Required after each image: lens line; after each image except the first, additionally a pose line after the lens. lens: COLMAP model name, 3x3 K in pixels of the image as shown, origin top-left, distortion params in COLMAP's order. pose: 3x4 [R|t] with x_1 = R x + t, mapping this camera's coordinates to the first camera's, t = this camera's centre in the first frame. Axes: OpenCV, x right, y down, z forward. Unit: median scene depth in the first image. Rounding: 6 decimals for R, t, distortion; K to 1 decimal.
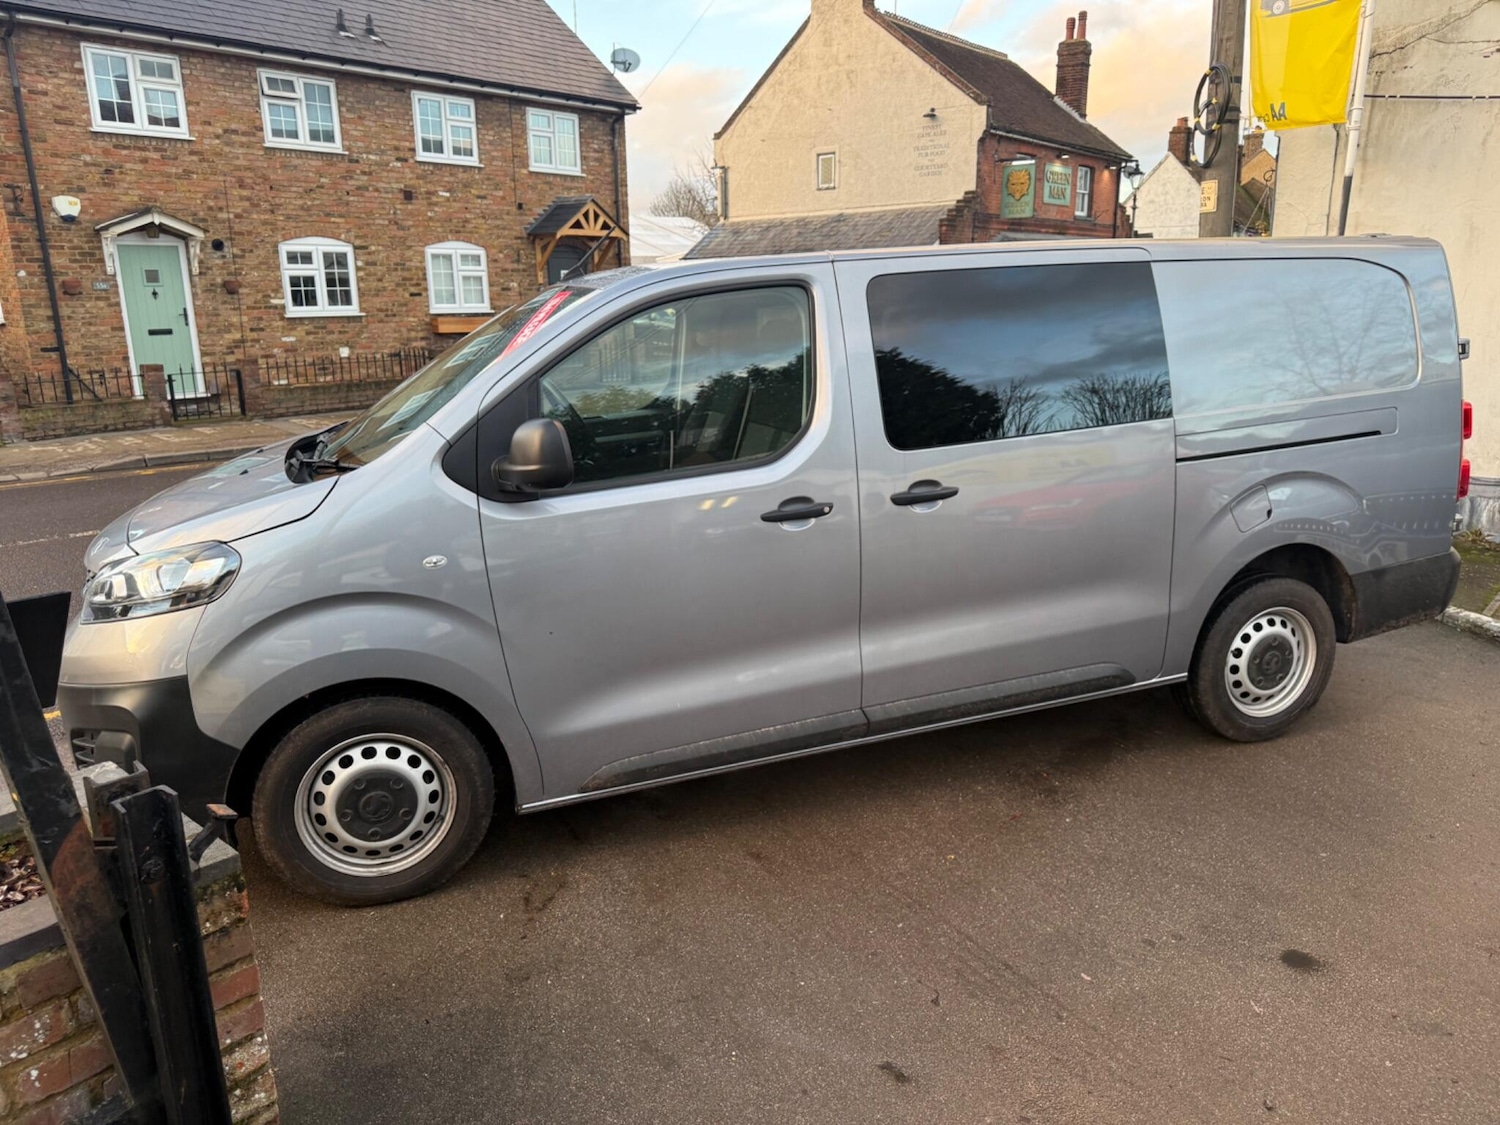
lens RADIAL K [[1058.5, 0, 752.1], [0, 1058.5, 572.1], [0, 0, 1]] dist [0.018825, -0.028218]
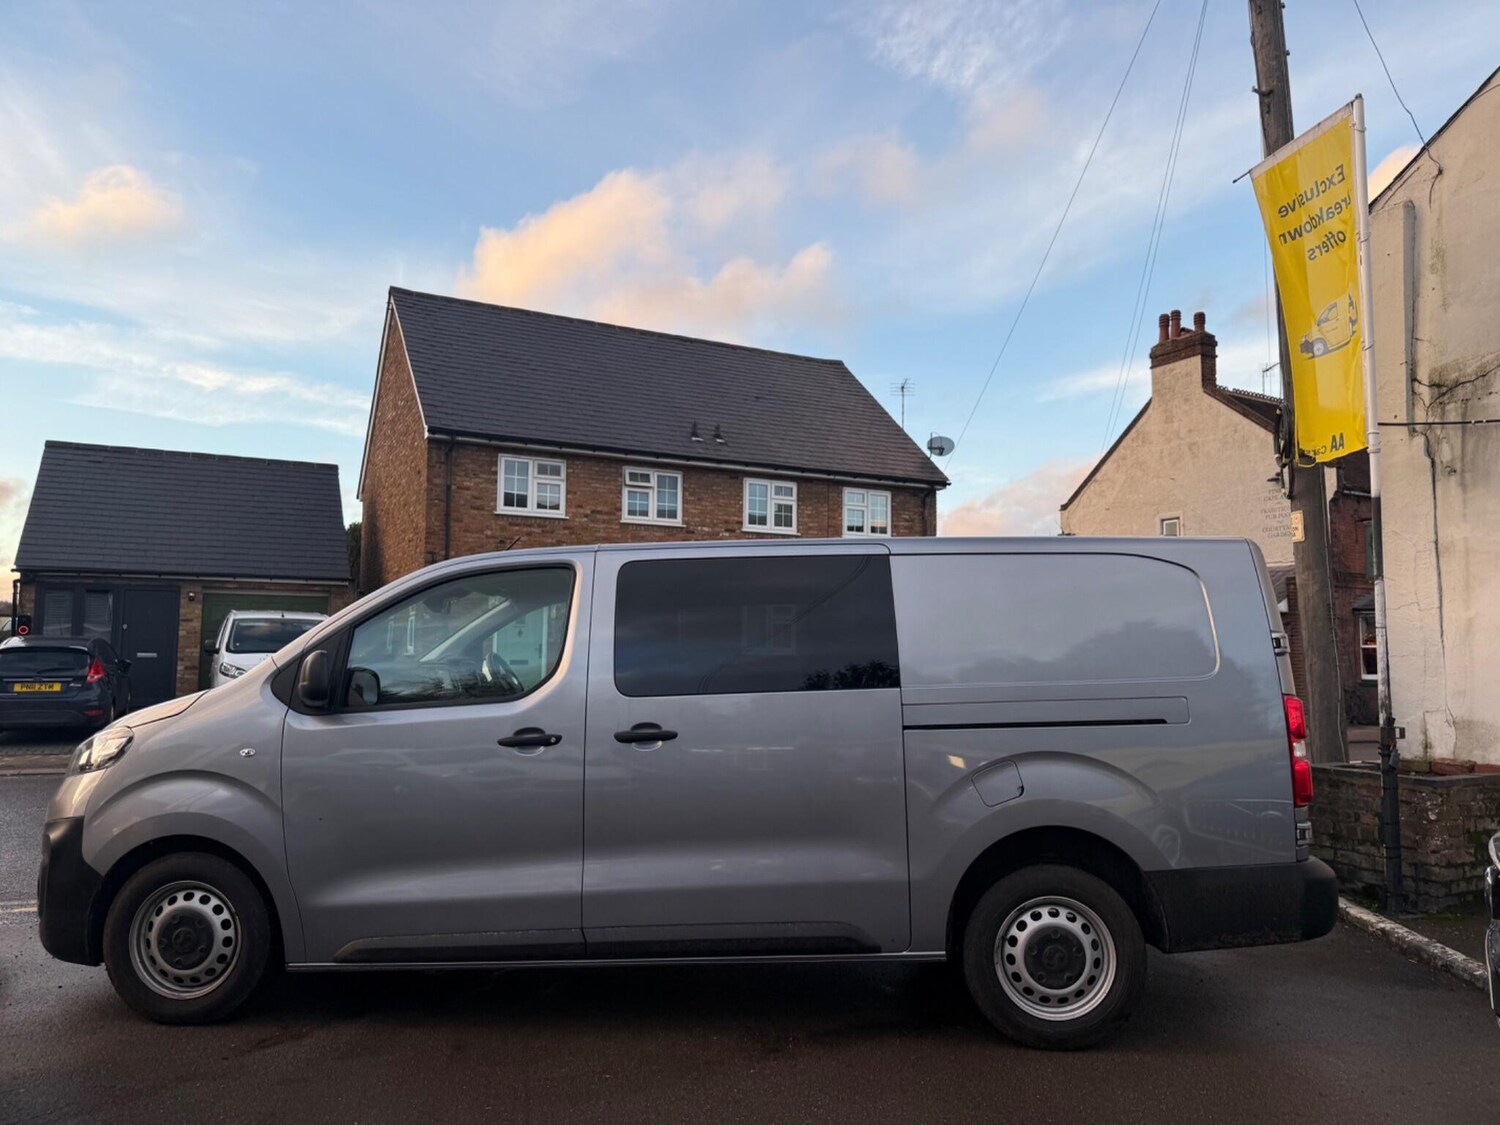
lens RADIAL K [[1042.5, 0, 752.7], [0, 1042.5, 578.3], [0, 0, 1]] dist [0.114565, -0.175456]
pose [[0.924328, -0.007573, -0.381523, 0.149444], [-0.117789, 0.945319, -0.304134, 0.020851], [0.362964, 0.326059, 0.872893, -0.008520]]
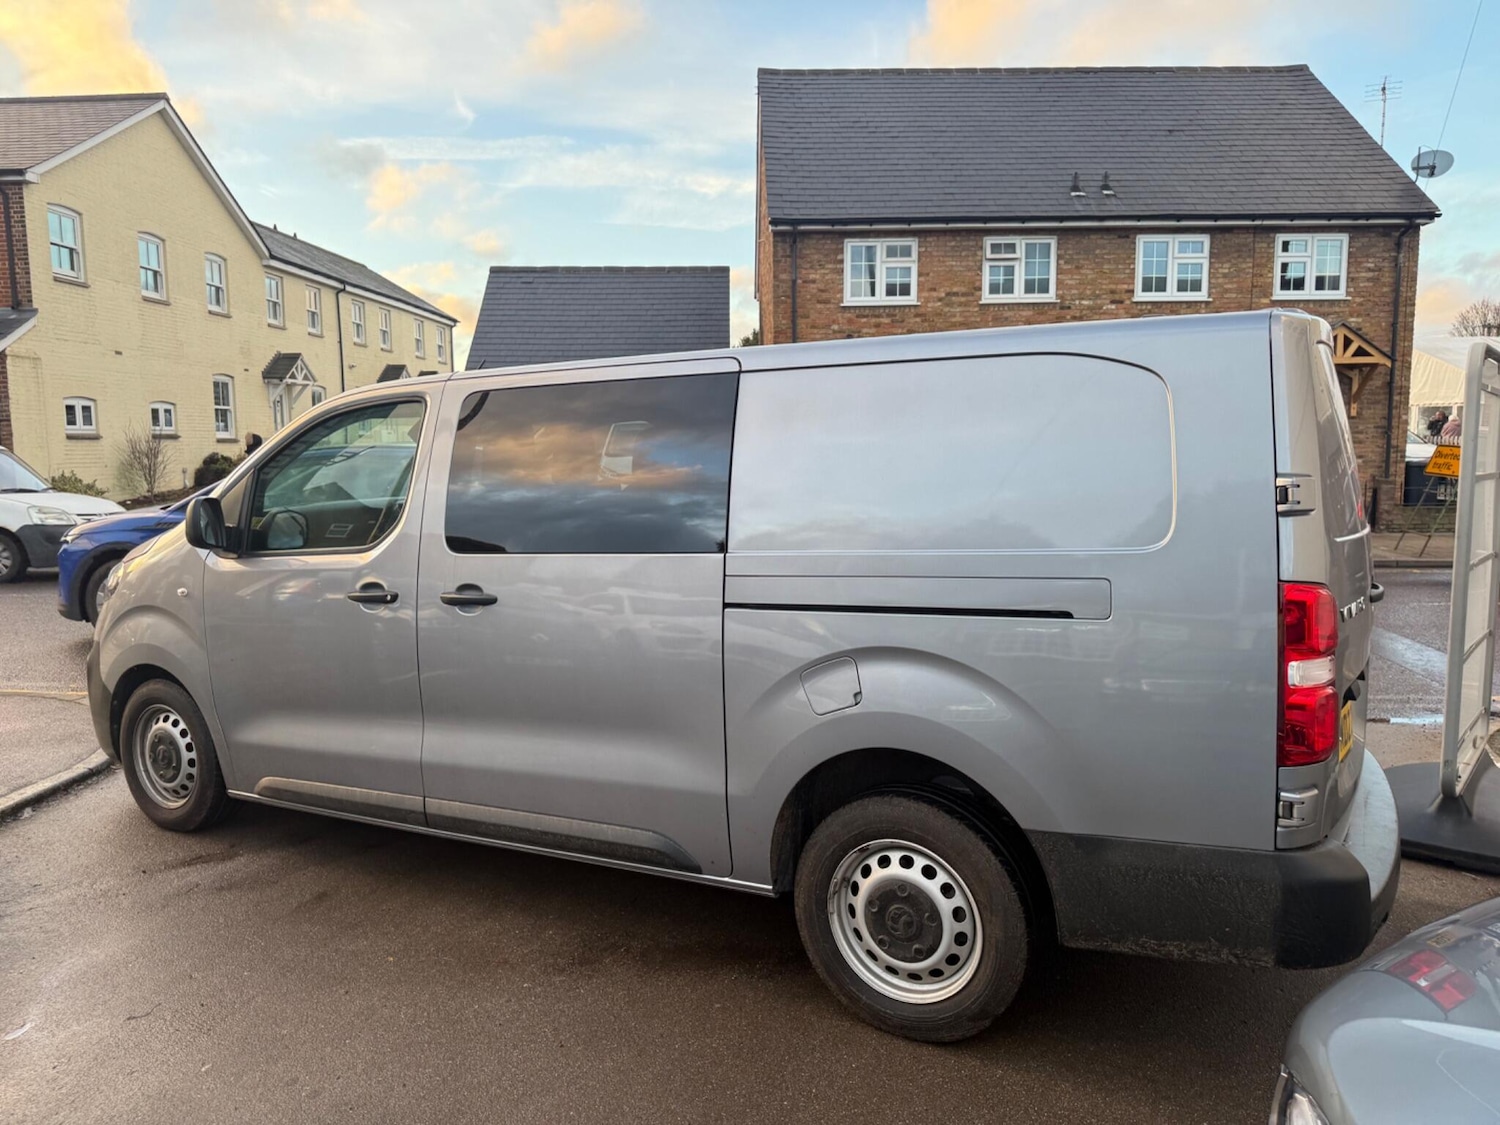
lens RADIAL K [[1049.7, 0, 741.1], [0, 1049.7, 568.9], [0, 0, 1]] dist [0.069665, -0.089676]
pose [[0.657008, 0.096287, -0.747710, 0.227602], [-0.192827, 0.980281, -0.043199, -0.022636], [0.728806, 0.172560, 0.662619, 0.104242]]
